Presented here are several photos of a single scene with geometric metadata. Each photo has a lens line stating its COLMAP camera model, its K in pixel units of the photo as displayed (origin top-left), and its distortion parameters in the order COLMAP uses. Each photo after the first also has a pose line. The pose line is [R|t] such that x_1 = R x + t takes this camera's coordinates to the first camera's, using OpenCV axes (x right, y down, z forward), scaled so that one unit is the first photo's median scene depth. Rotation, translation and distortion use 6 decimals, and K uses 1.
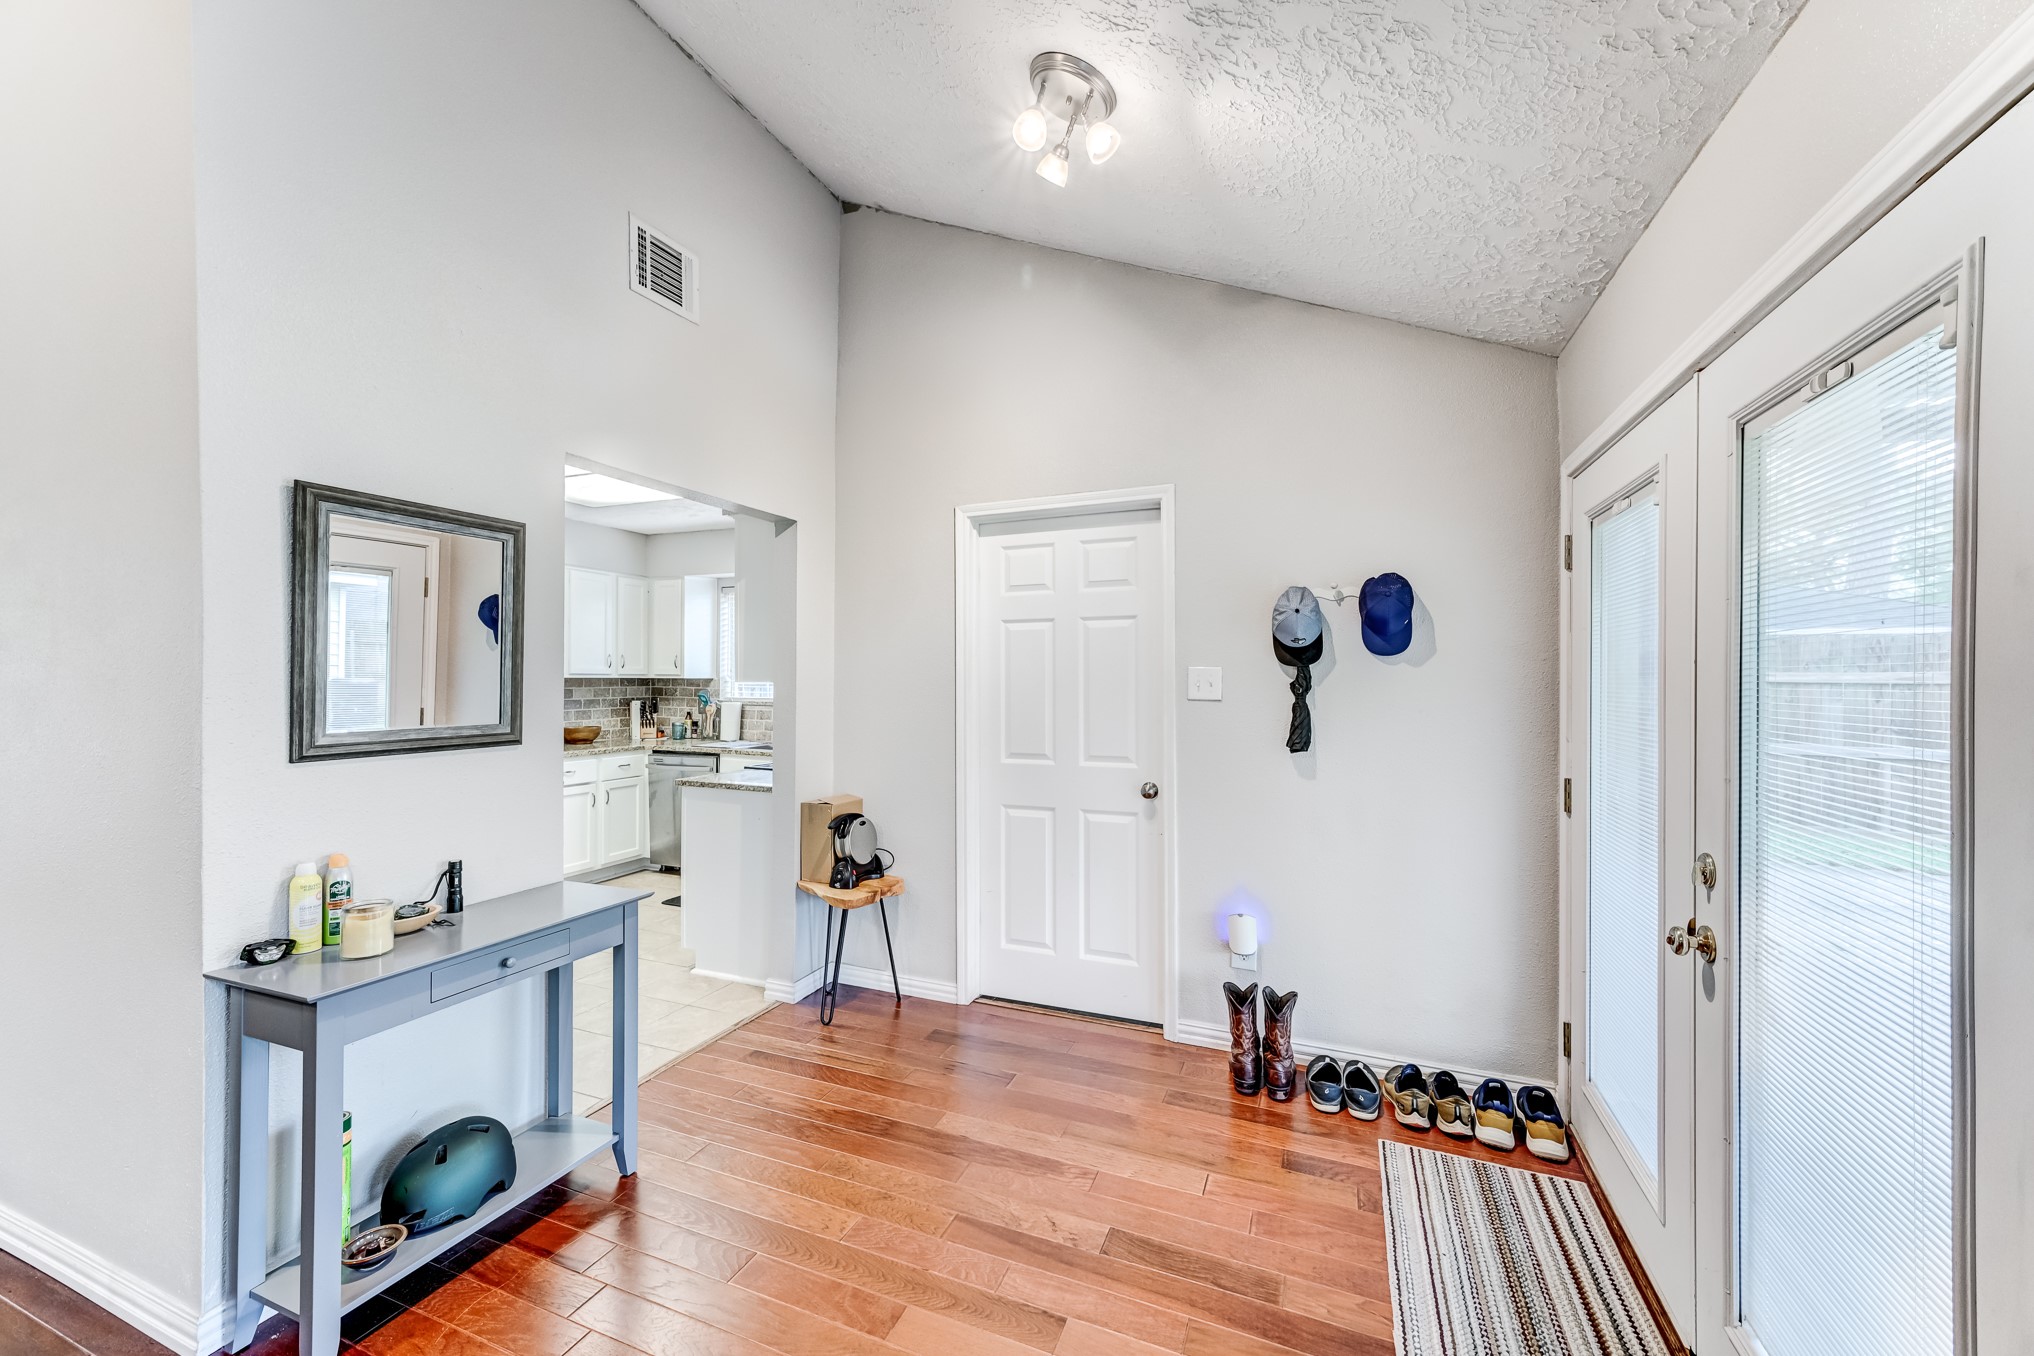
lens RADIAL K [[791.5, 0, 1018.6], [0, 791.5, 675.9], [0, 0, 1]] dist [0.011235, -0.000937]
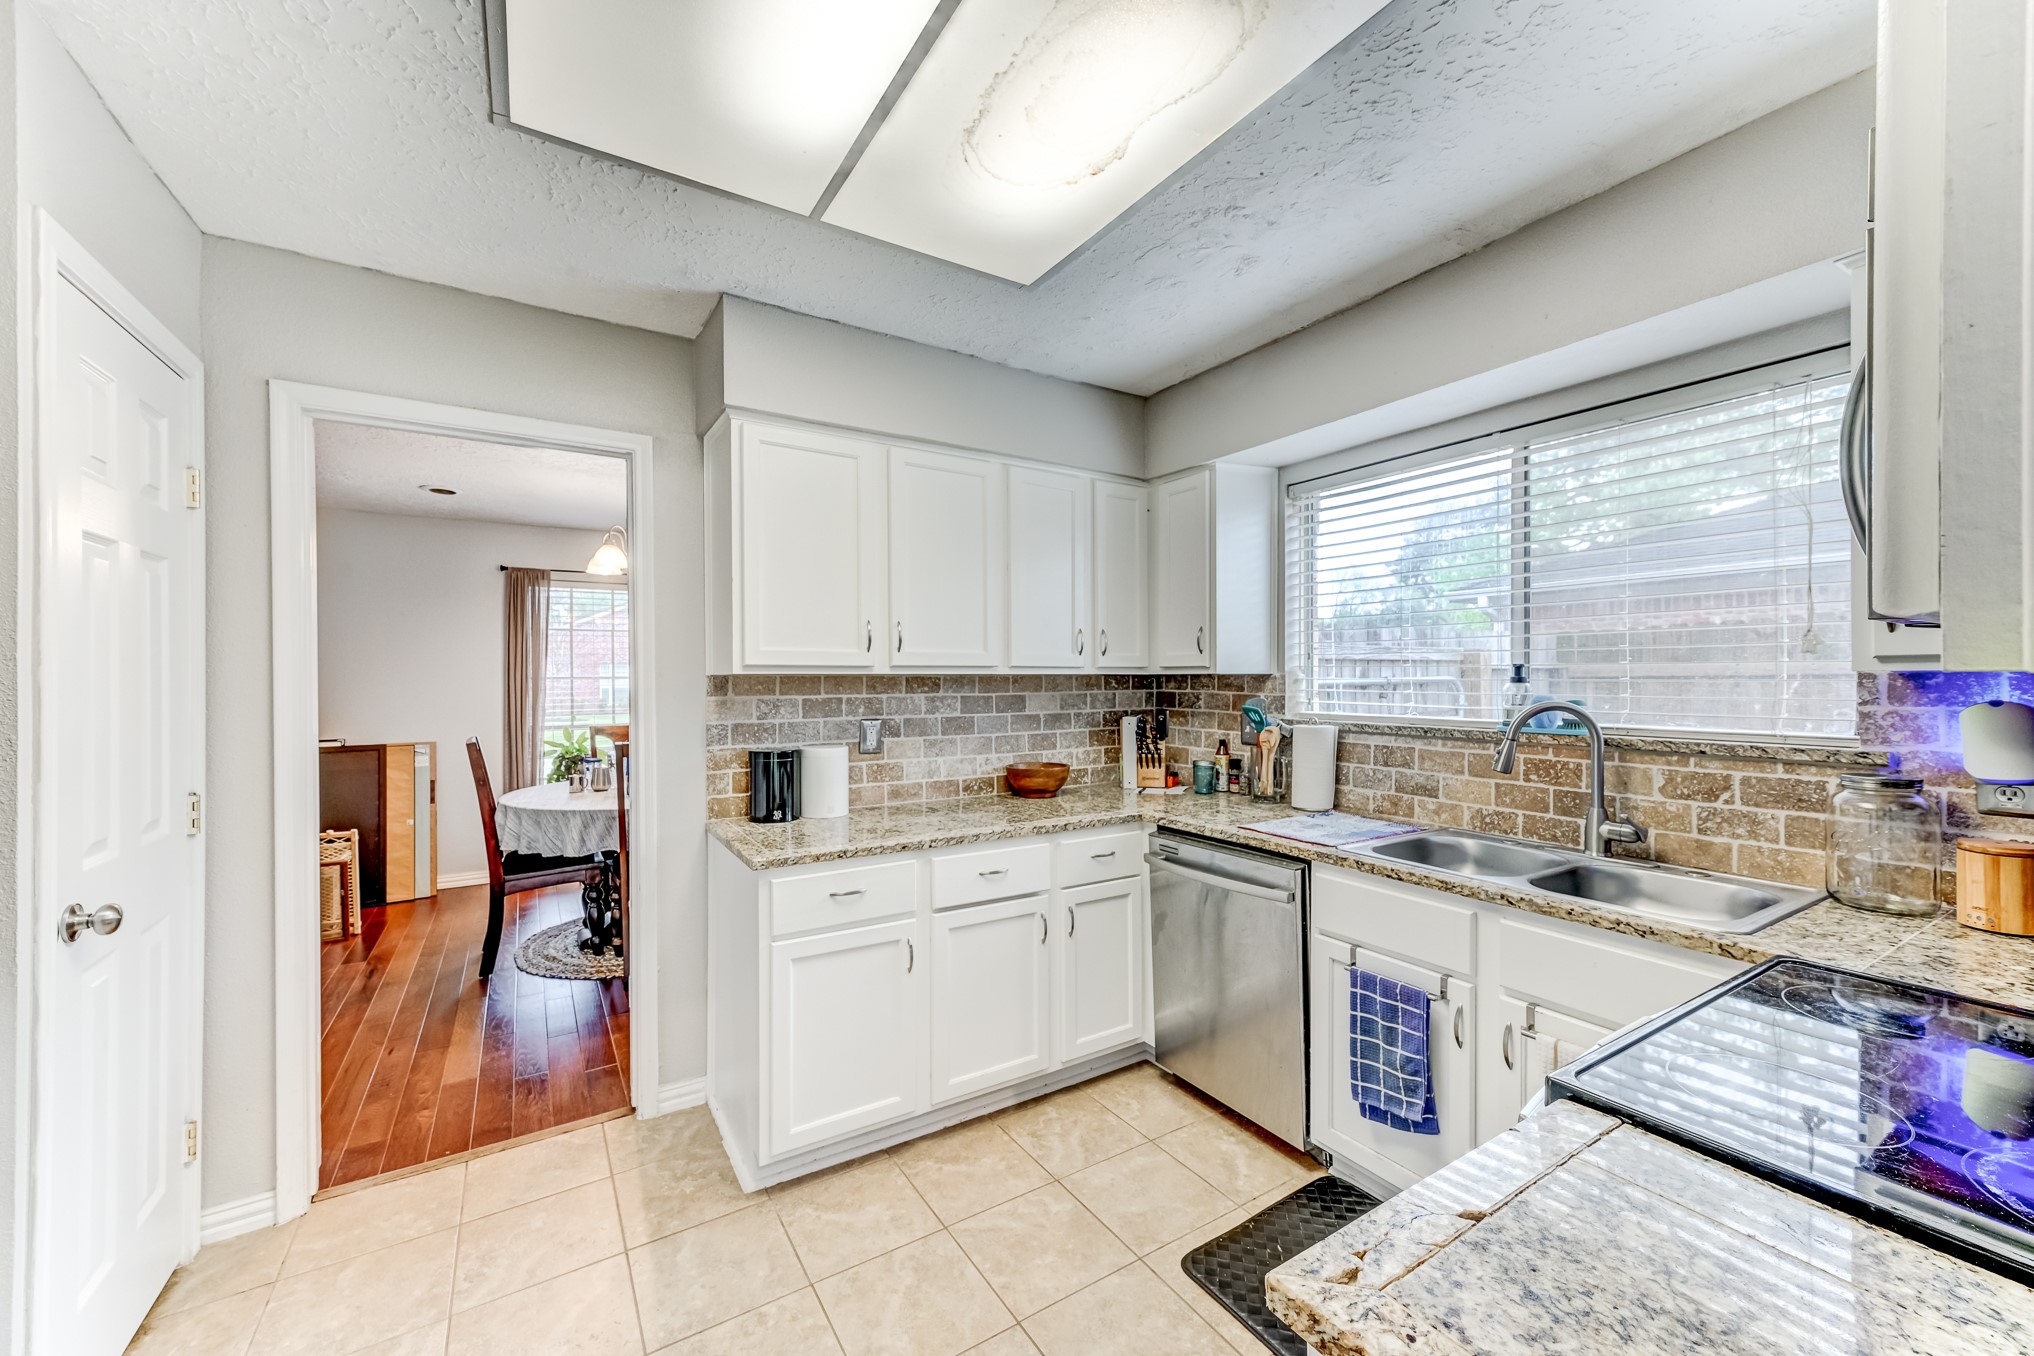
lens RADIAL K [[791.5, 0, 1012.3], [0, 791.5, 681.5], [0, 0, 1]] dist [0.011235, -0.000937]
pose [[0.812868, -0.005407, -0.582422, -0.265209], [0.009099, 0.999953, 0.003416, 0.005547], [0.582376, -0.008077, 0.812879, 0.586842]]
